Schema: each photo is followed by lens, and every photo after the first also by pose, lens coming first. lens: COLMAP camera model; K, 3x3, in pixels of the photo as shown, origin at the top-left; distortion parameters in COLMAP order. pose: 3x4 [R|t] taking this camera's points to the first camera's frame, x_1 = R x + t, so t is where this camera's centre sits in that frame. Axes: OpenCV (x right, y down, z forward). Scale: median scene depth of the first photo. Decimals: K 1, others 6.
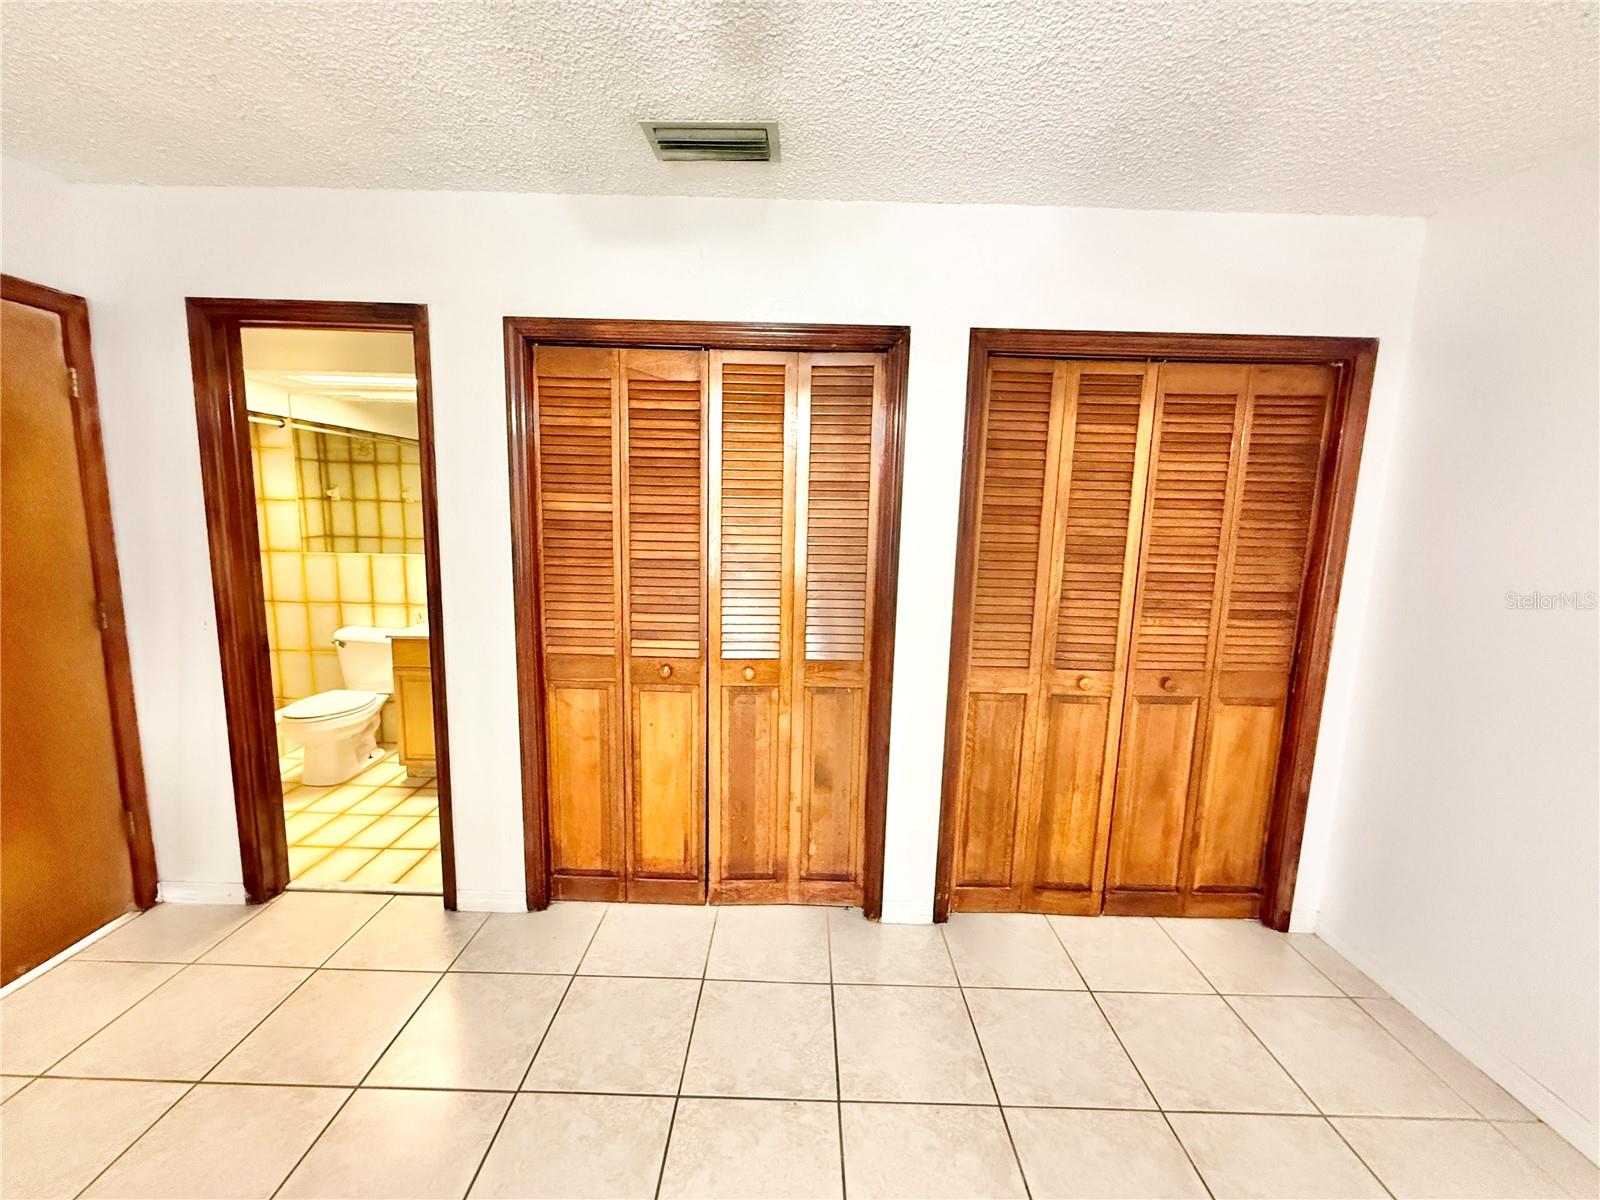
lens RADIAL K [[637.0, 0, 801.6], [0, 637.0, 602.4], [0, 0, 1]] dist [-0.004395, 0.000392]
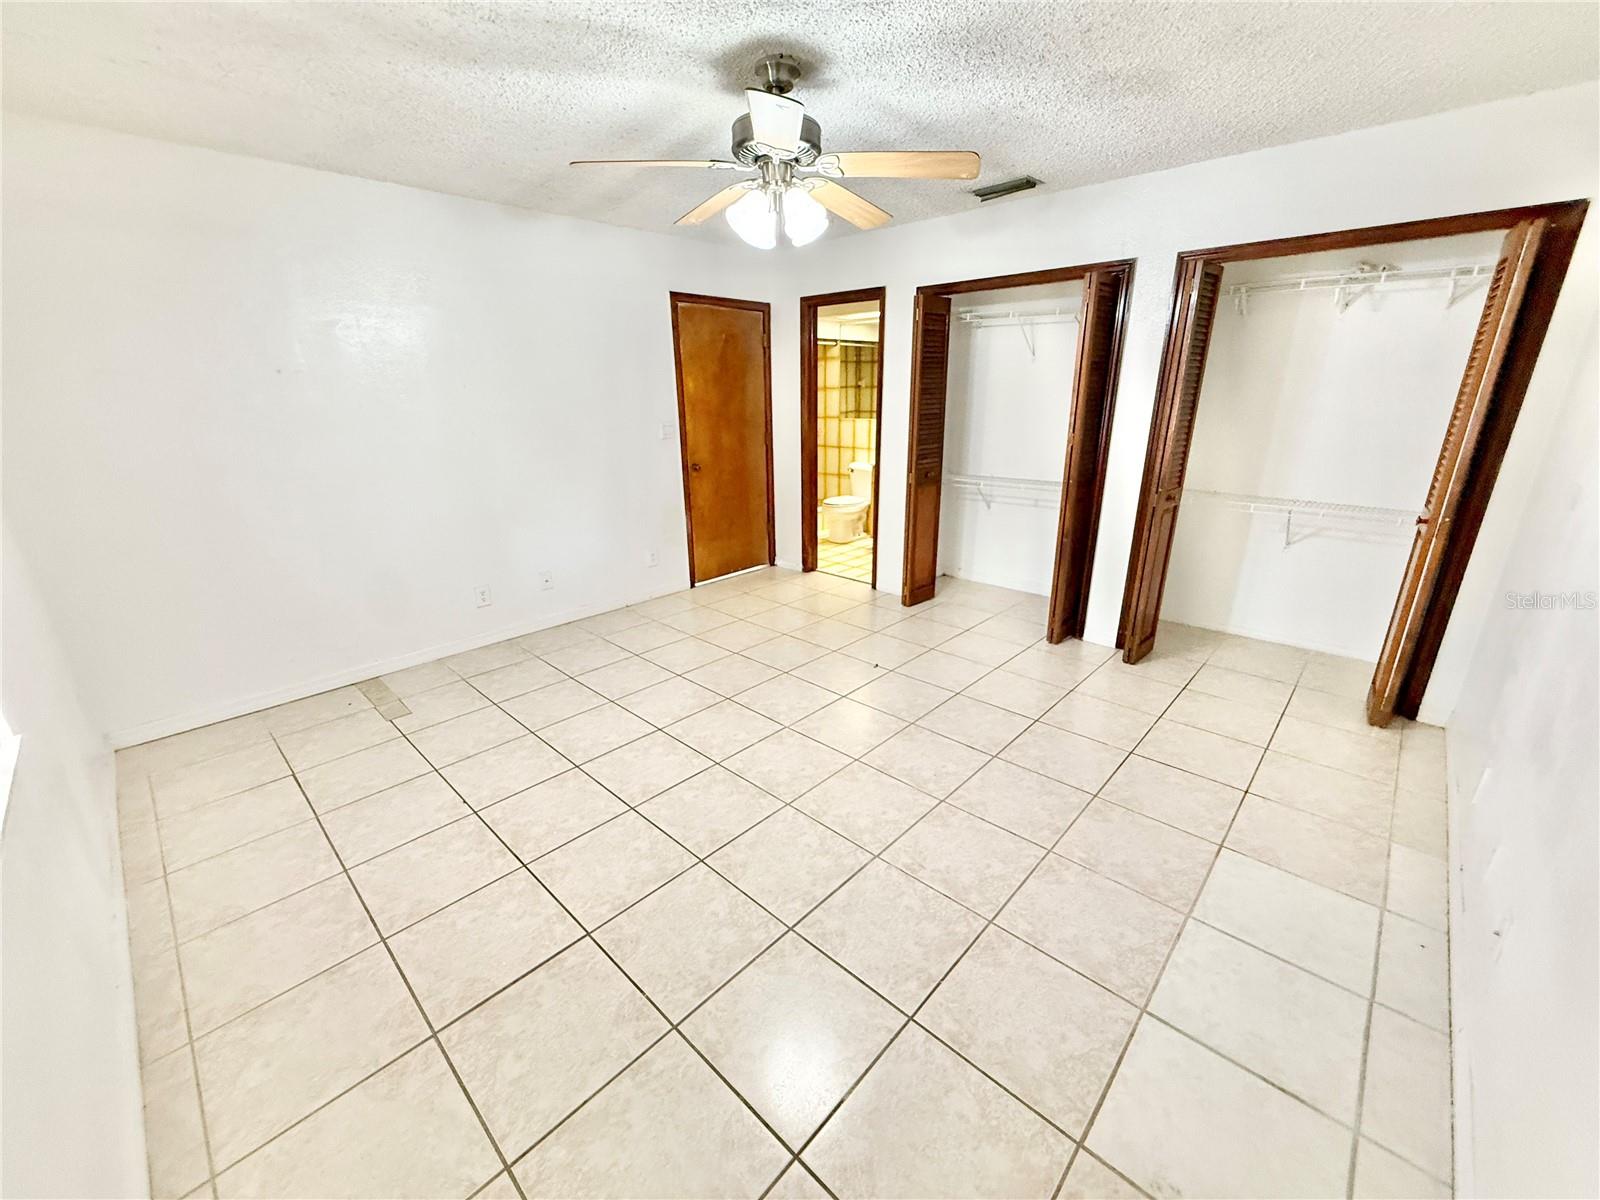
lens RADIAL K [[637.0, 0, 802.3], [0, 637.0, 599.1], [0, 0, 1]] dist [-0.004395, 0.000392]
pose [[0.731682, 0.182088, -0.656875, 0.617842], [-0.067717, 0.978311, 0.195762, 0.114038], [0.678274, -0.098754, 0.728143, -0.646527]]
